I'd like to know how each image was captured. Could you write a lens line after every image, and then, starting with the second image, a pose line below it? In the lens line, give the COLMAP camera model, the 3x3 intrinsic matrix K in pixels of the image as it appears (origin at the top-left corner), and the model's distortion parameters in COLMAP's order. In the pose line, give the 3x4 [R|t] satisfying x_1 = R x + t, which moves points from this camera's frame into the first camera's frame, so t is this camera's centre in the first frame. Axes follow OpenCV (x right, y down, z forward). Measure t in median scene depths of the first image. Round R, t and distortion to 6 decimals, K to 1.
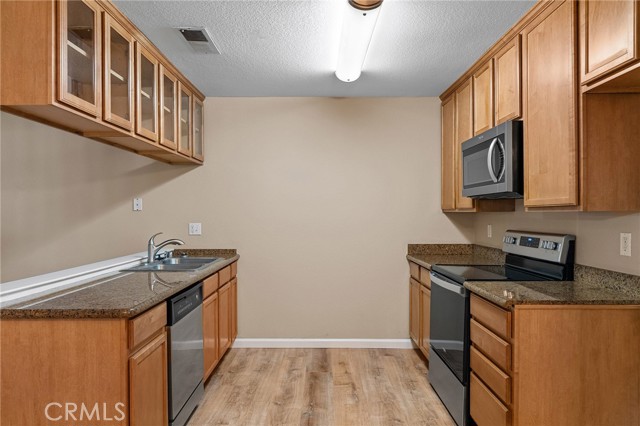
lens RADIAL K [[419.9, 0, 318.5], [0, 419.9, 216.6], [0, 0, 1]] dist [-0.019460, 0.006319]
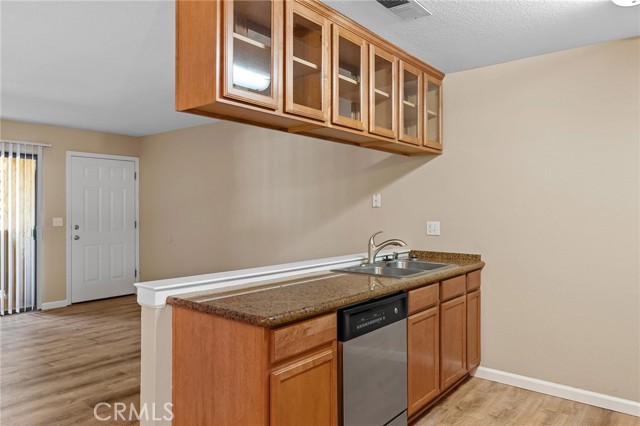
lens RADIAL K [[436.0, 0, 319.6], [0, 436.0, 208.0], [0, 0, 1]] dist [-0.007256, 0.001177]
pose [[0.772098, -0.002305, -0.635499, 0.135817], [-0.007196, 0.999898, -0.012369, 0.000225], [0.635463, 0.014123, 0.772003, 0.216946]]
